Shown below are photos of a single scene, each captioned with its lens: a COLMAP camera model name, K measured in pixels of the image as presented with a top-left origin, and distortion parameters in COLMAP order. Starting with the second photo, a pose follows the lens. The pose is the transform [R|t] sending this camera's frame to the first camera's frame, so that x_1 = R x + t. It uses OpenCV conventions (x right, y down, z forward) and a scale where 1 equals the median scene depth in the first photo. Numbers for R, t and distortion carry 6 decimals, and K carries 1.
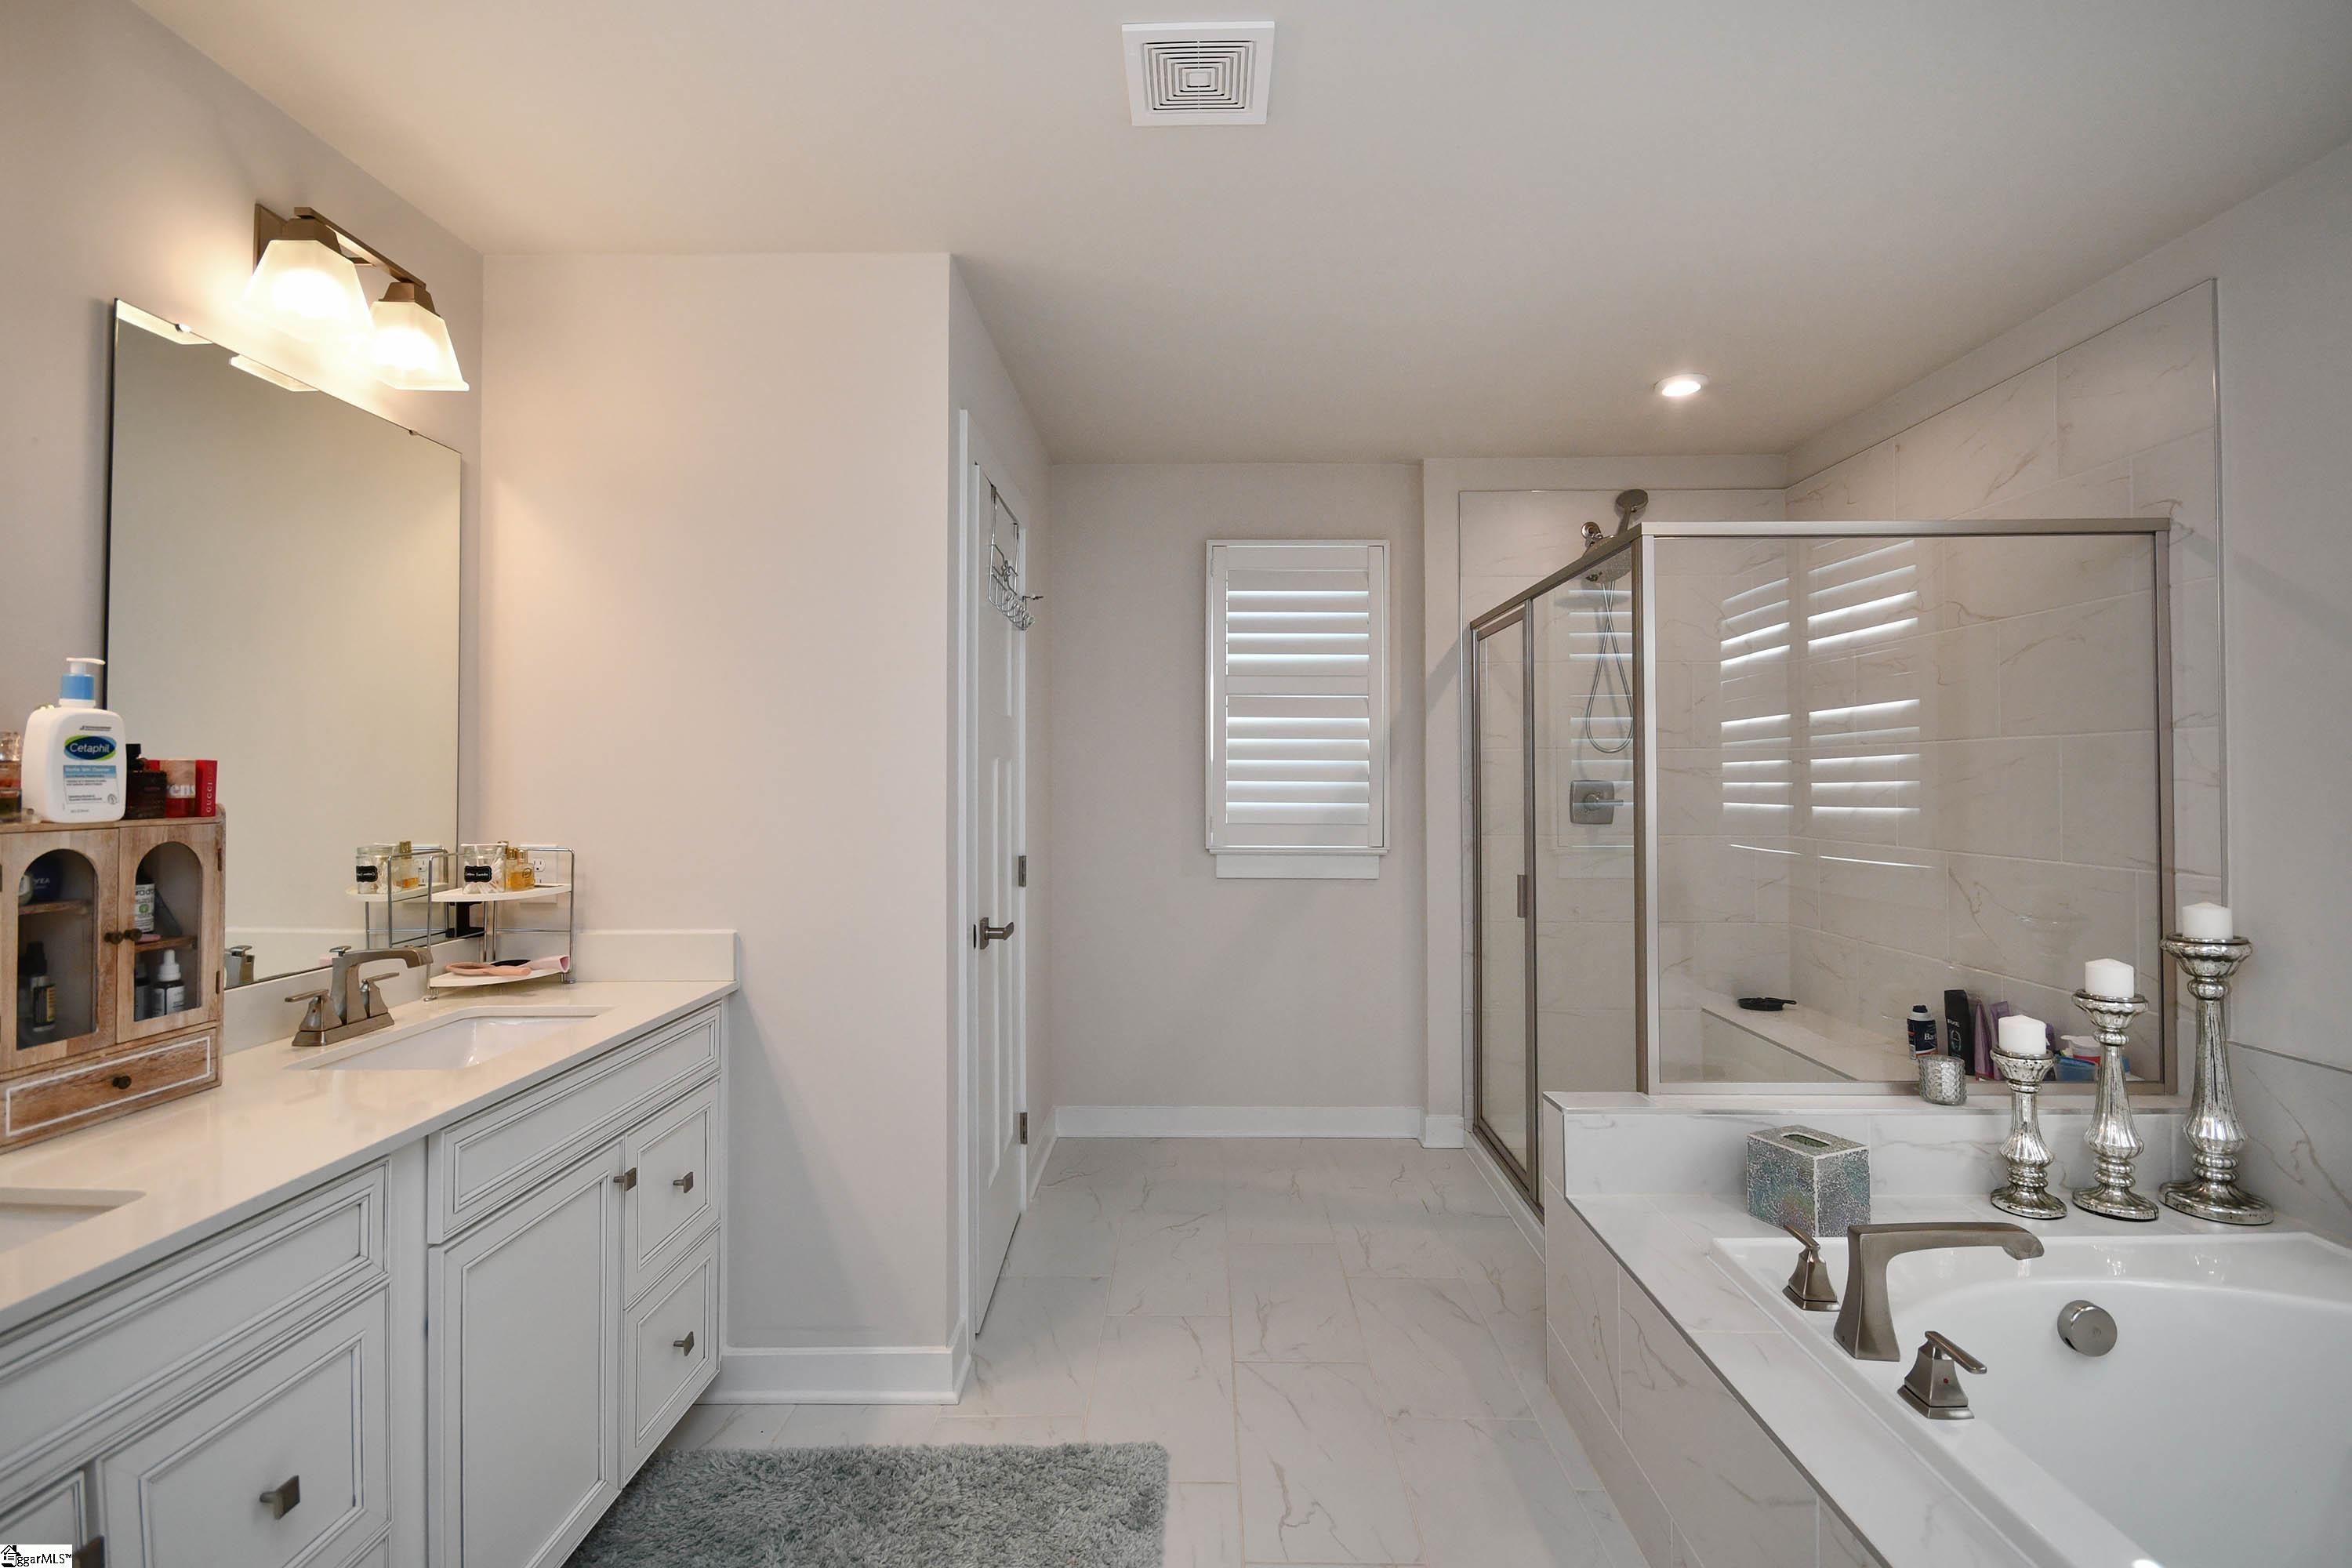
lens RADIAL K [[1063.8, 0, 1183.4], [0, 1063.8, 763.4], [0, 0, 1]] dist [0.018671, -0.014419]
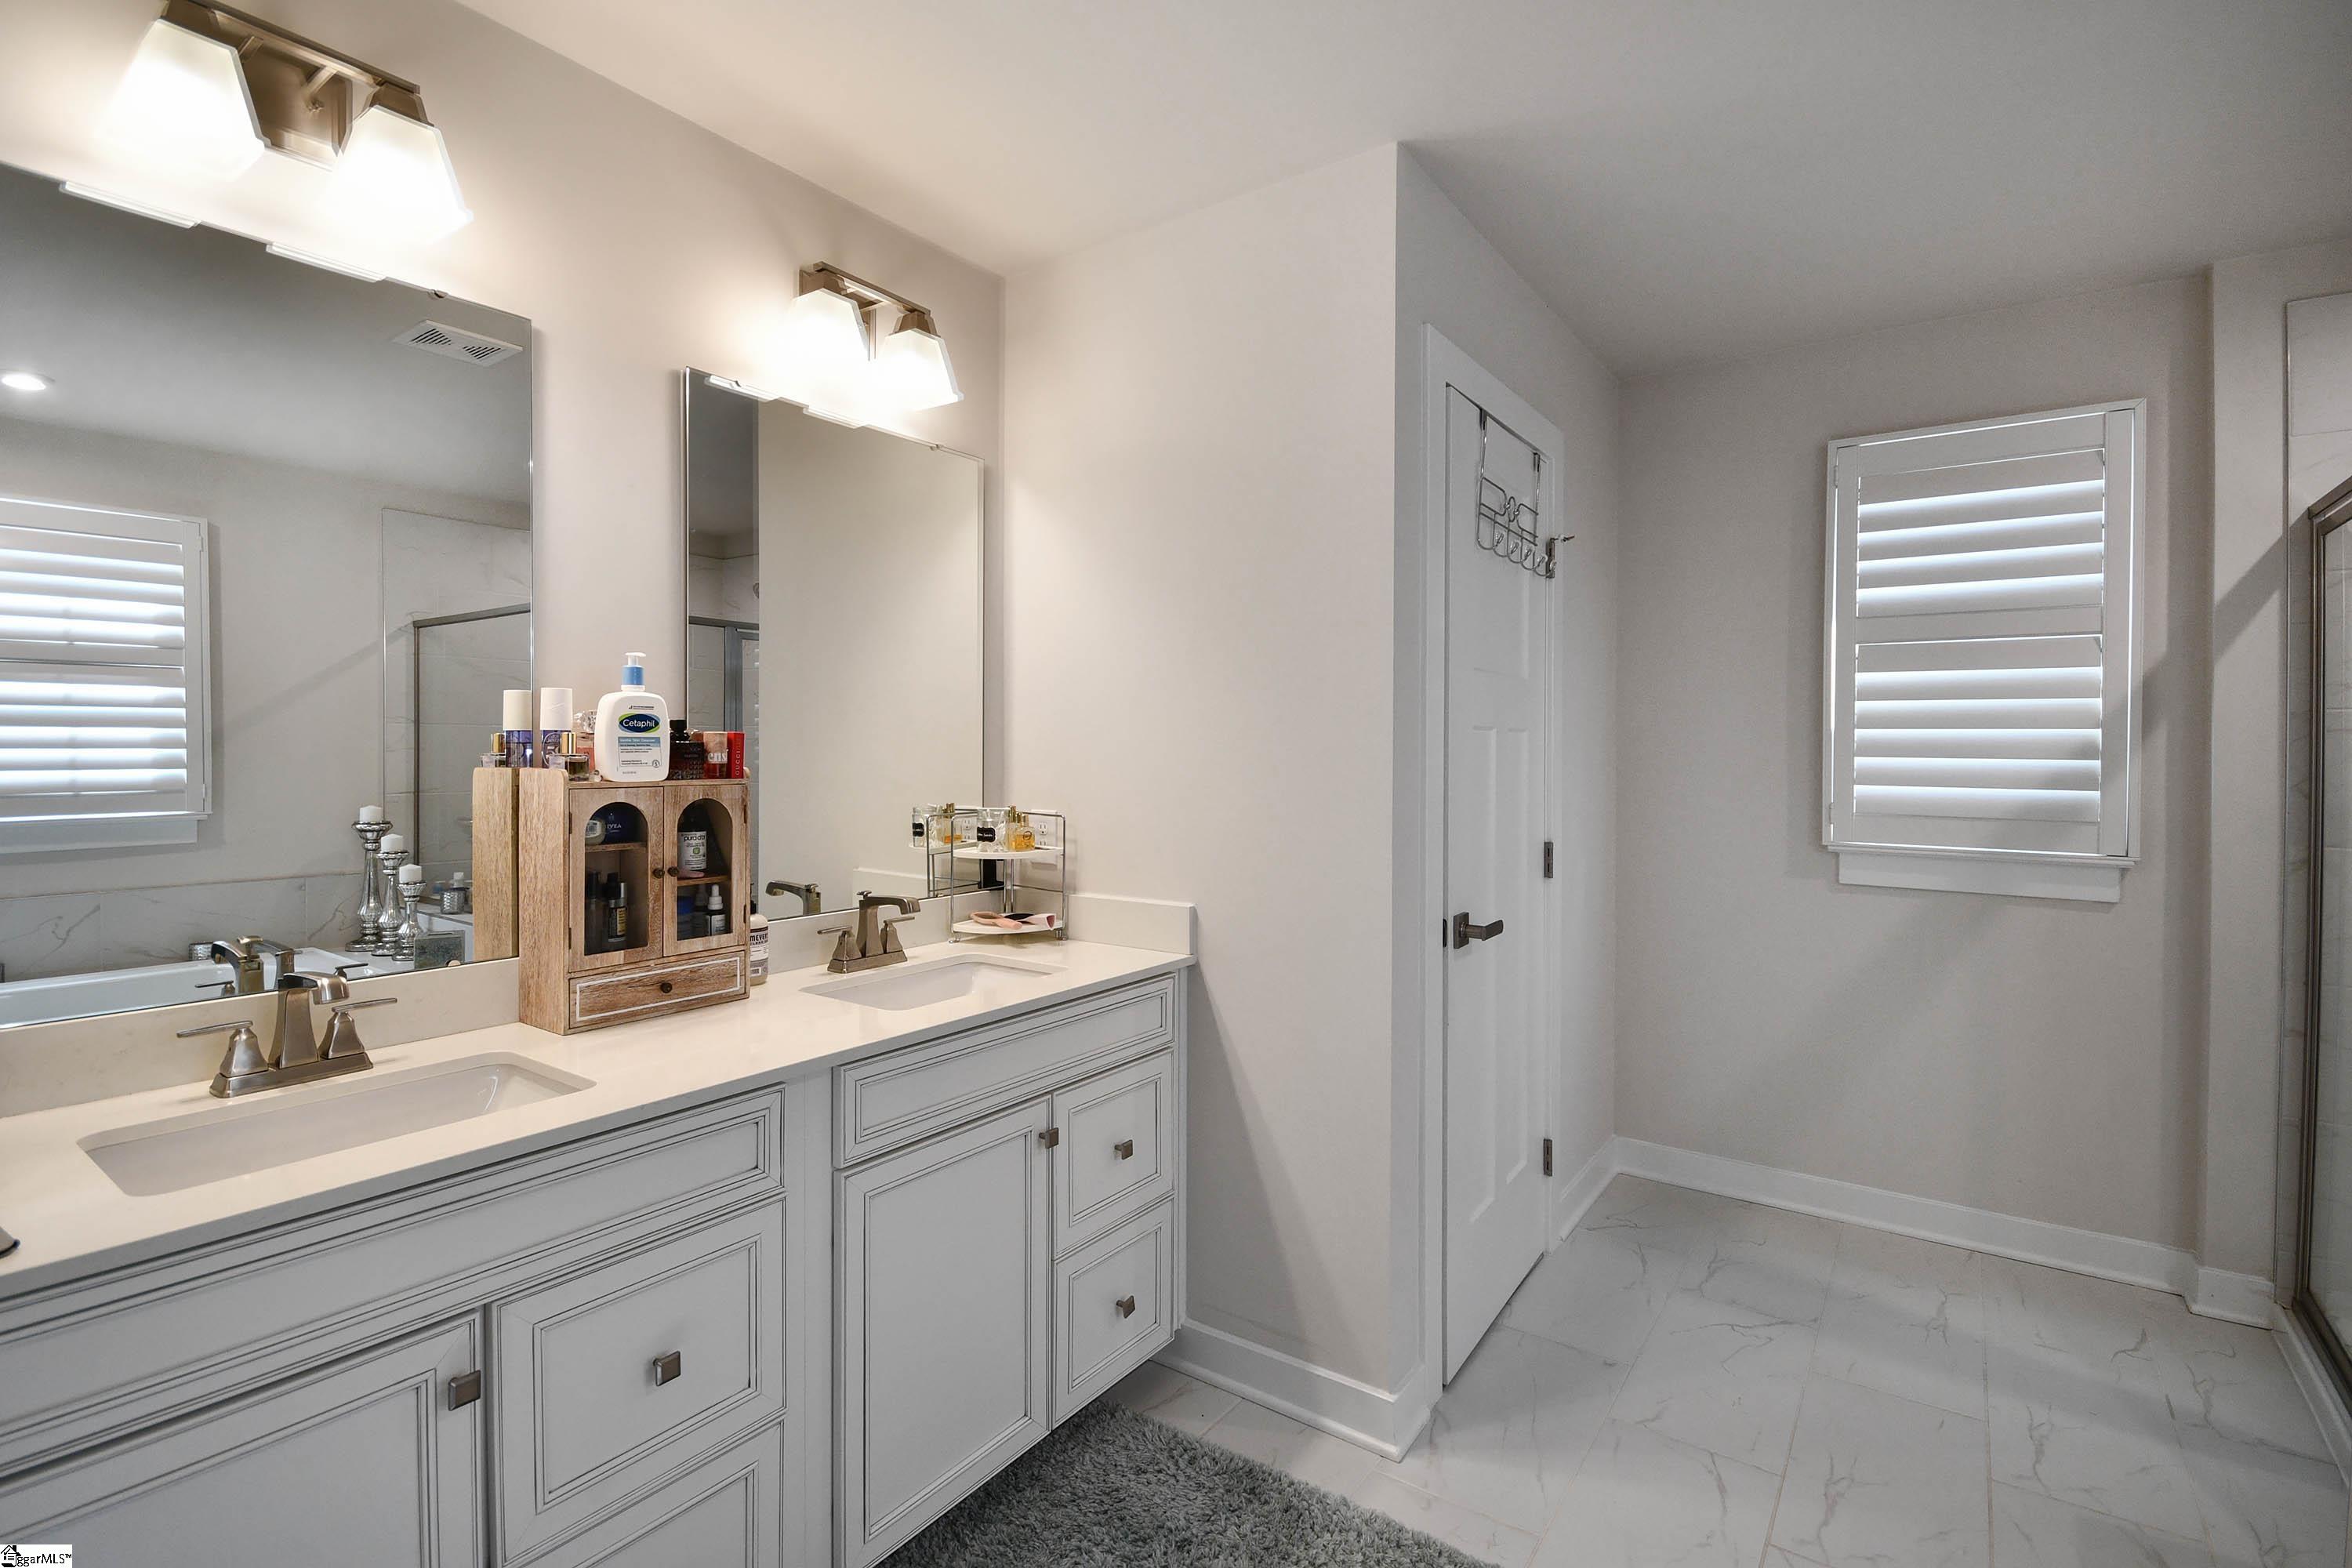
lens RADIAL K [[1063.8, 0, 1183.4], [0, 1063.8, 763.4], [0, 0, 1]] dist [0.018671, -0.014419]
pose [[0.825428, 0.011403, -0.564392, 0.157723], [0.001974, 0.999732, 0.023085, 0.003709], [0.564504, -0.020170, 0.825184, 0.218595]]
